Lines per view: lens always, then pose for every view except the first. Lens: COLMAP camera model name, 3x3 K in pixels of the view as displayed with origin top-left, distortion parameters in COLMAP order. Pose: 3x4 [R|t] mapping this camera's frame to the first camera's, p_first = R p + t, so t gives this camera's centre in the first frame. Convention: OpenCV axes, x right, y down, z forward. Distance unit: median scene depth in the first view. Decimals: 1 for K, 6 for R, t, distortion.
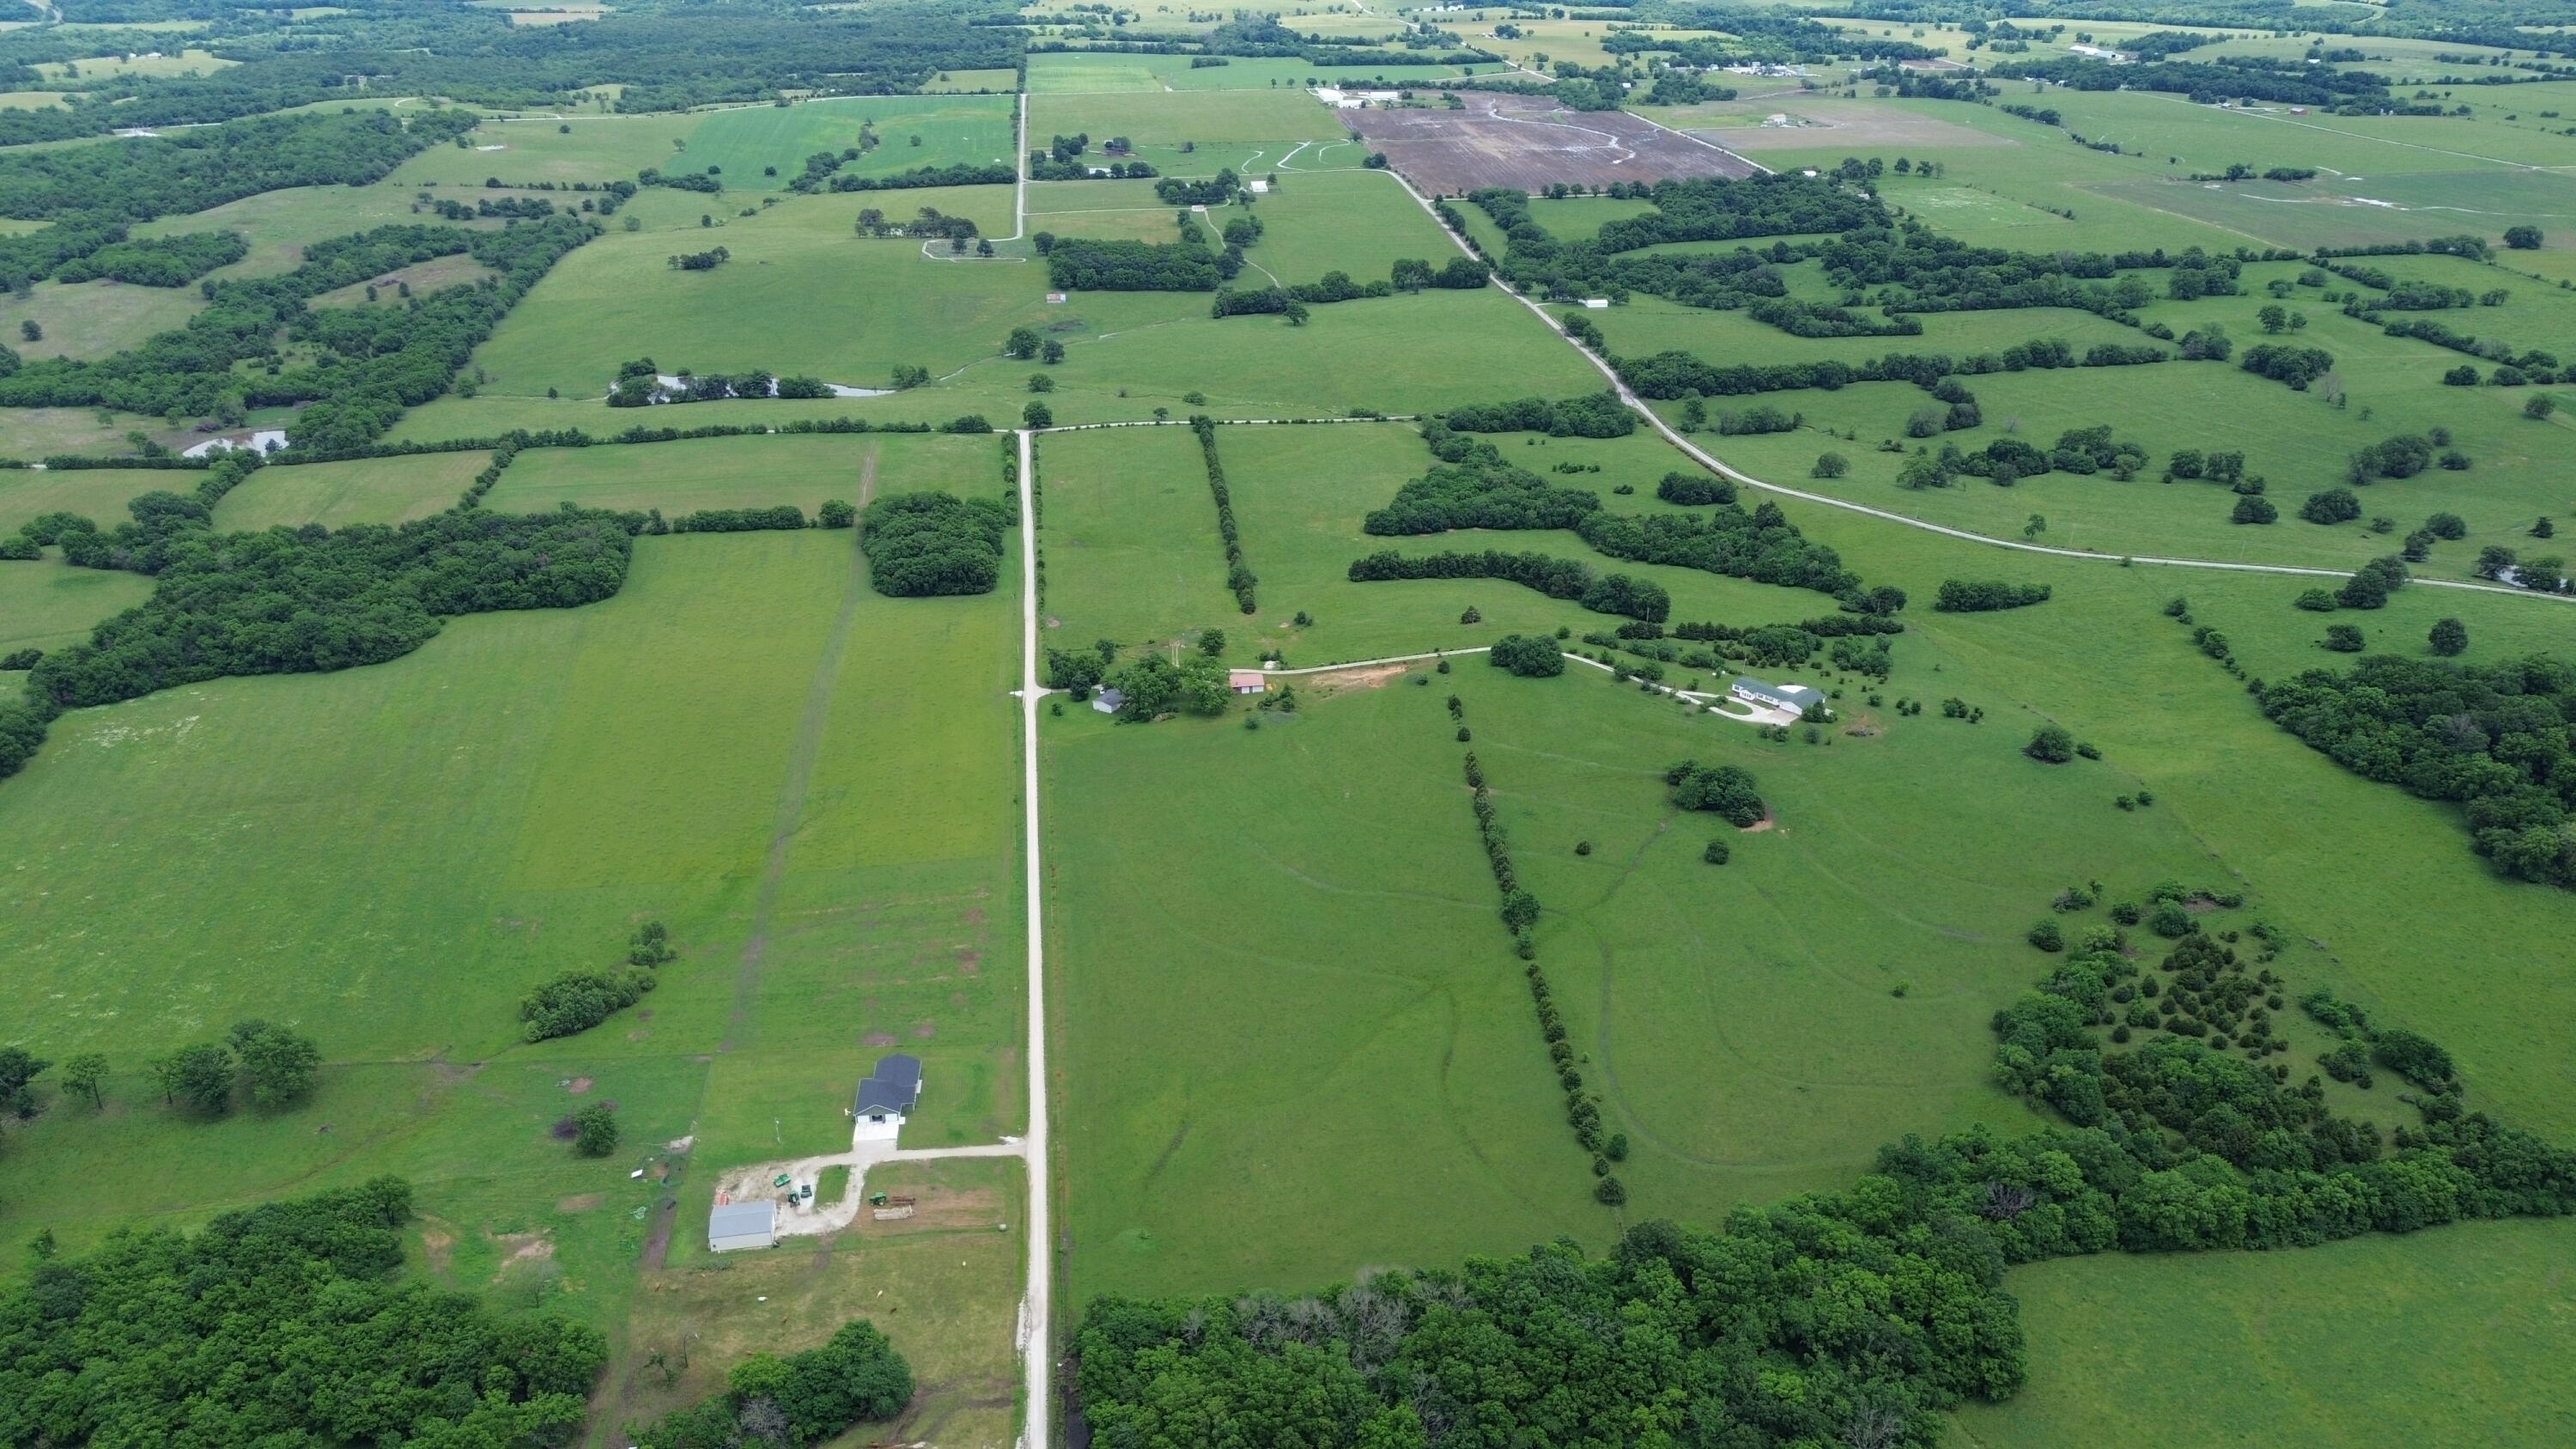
lens RADIAL K [[1820.4, 0, 1293.6], [0, 1820.4, 718.7], [0, 0, 1]] dist [0.082894, -0.081783]
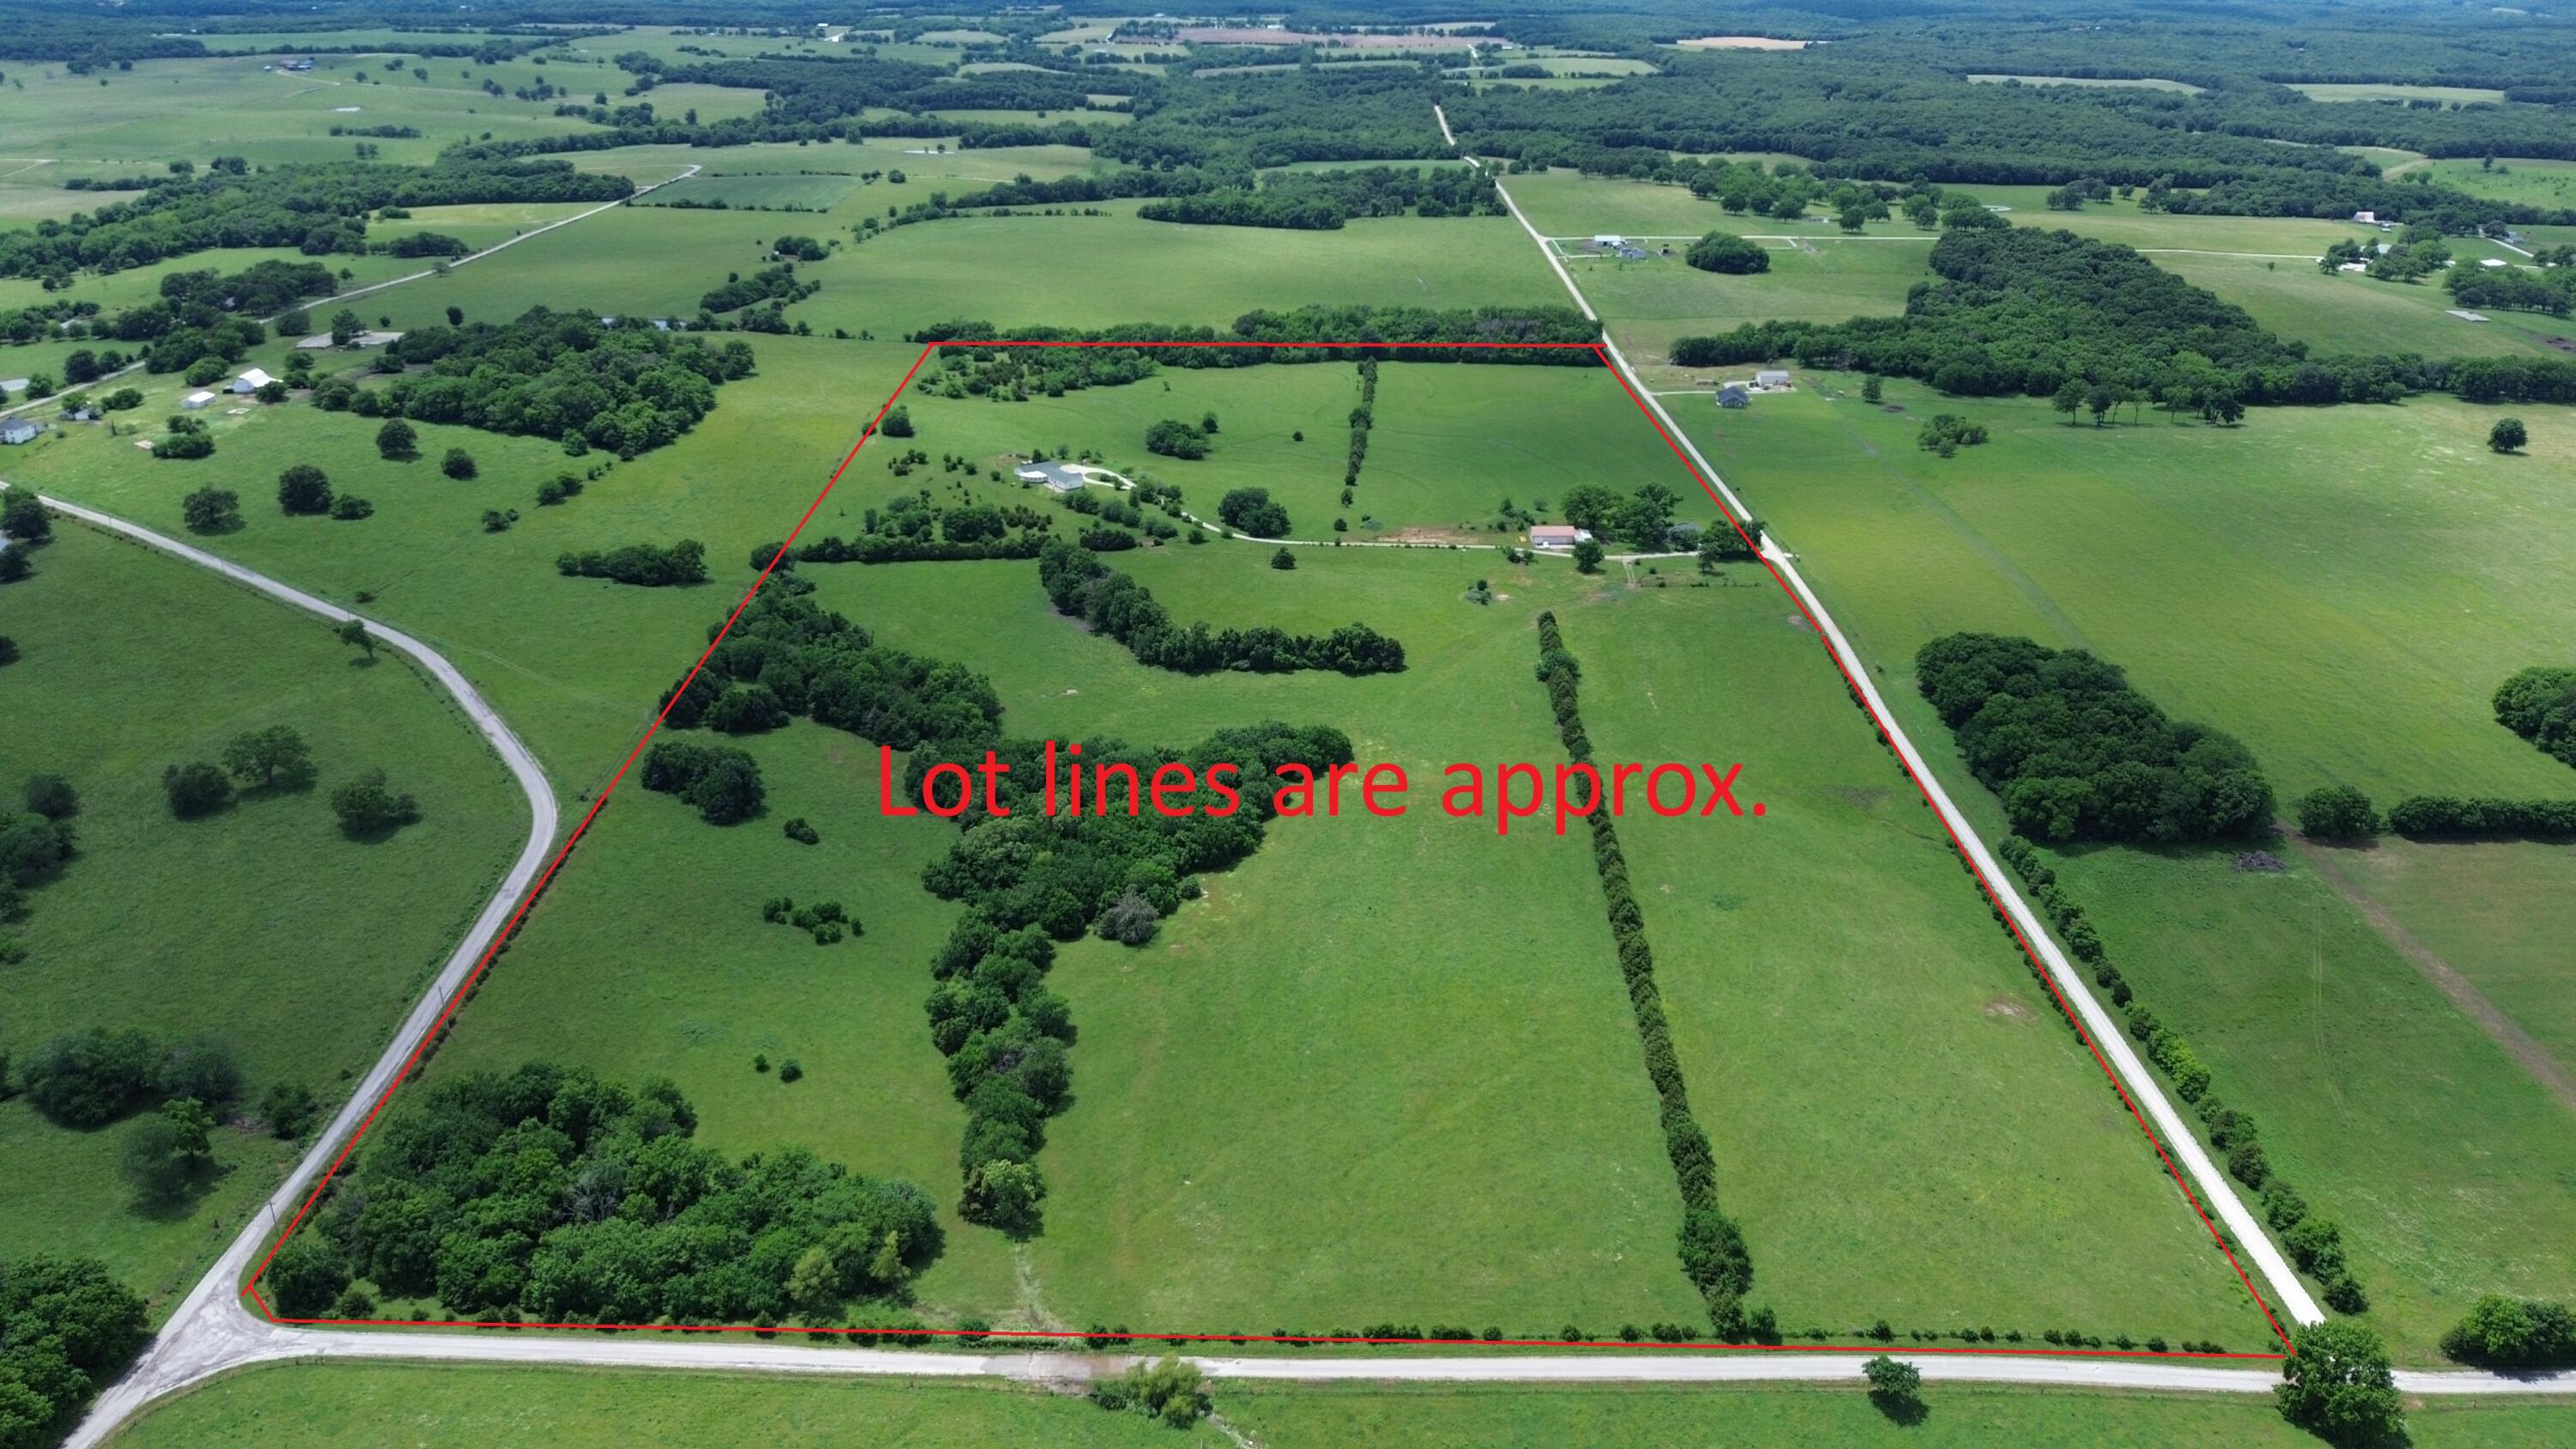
lens RADIAL K [[1820.4, 0, 1293.6], [0, 1820.4, 718.7], [0, 0, 1]] dist [0.082894, -0.081783]
pose [[-0.990436, -0.059133, 0.124656, -0.016473], [0.055311, 0.657544, 0.751383, -0.610907], [-0.126399, 0.751092, -0.647985, 1.521014]]
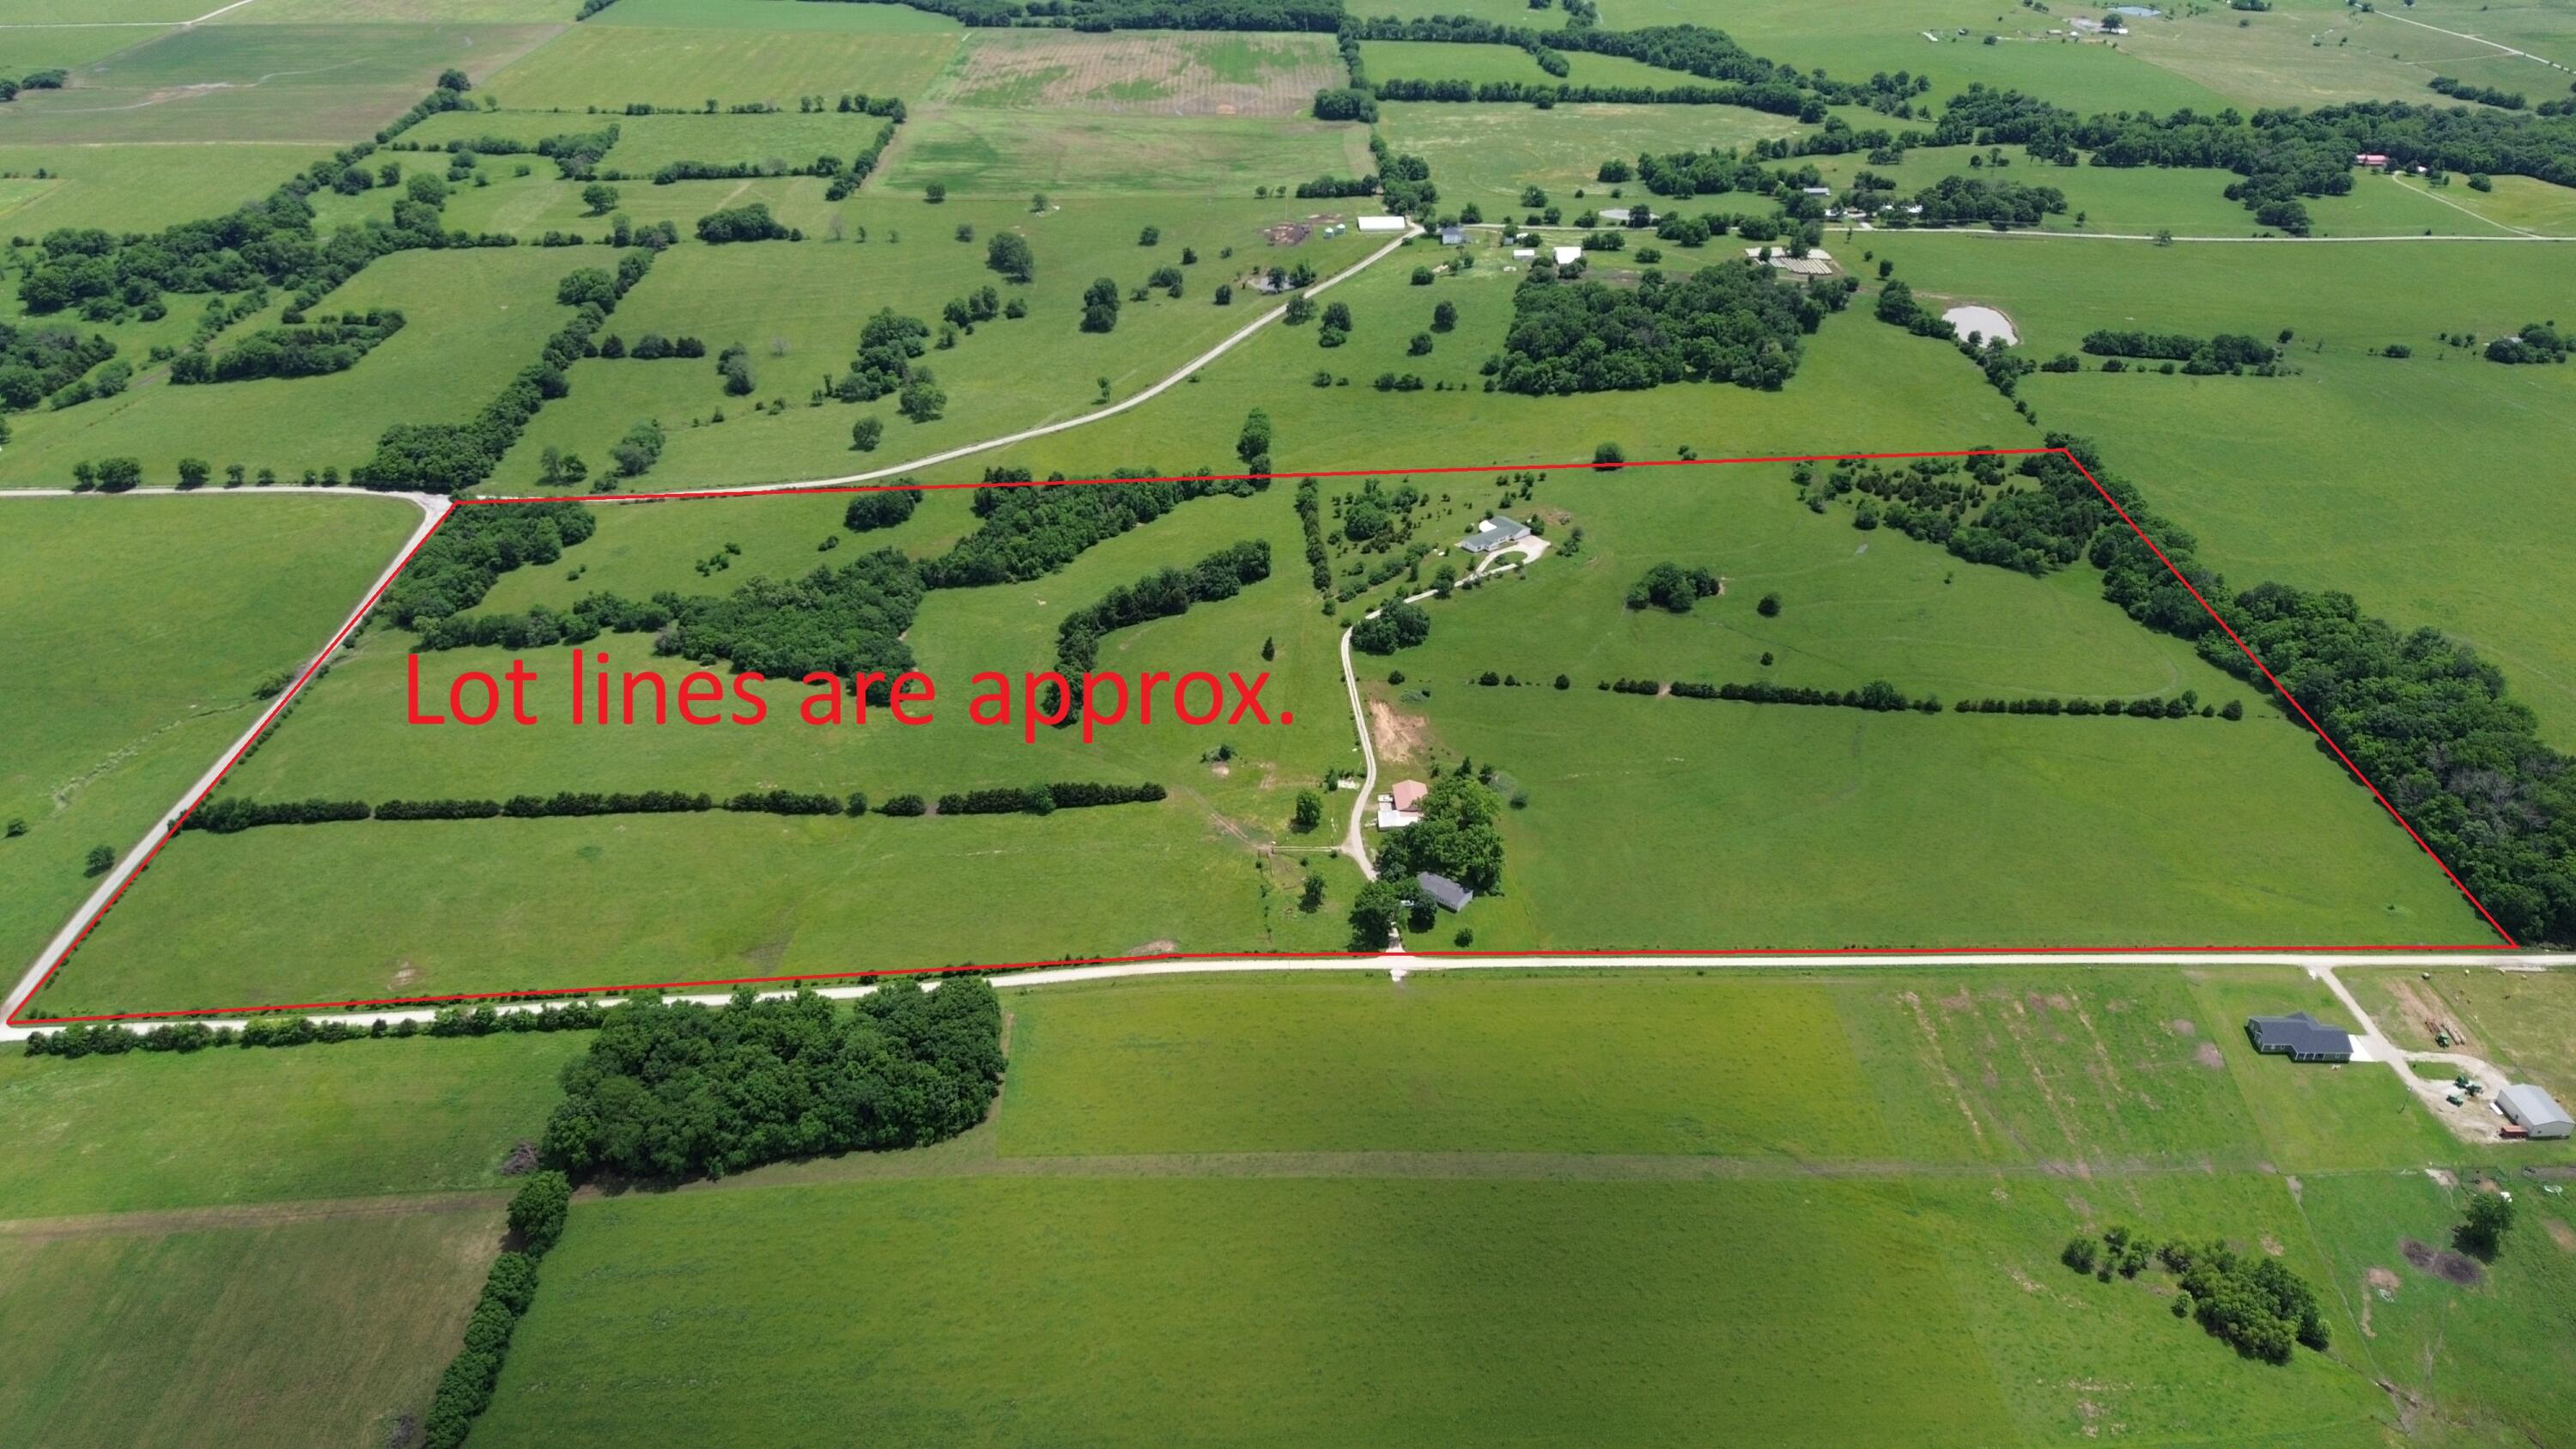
lens RADIAL K [[1777.5, 0, 1288.0], [0, 1777.5, 724.5], [0, 0, 1]] dist [0.159671, -0.380119]
pose [[0.108616, -0.512987, 0.851497, -0.645291], [0.422429, 0.799198, 0.427594, -0.381915], [-0.899864, 0.313254, 0.303506, 0.694855]]
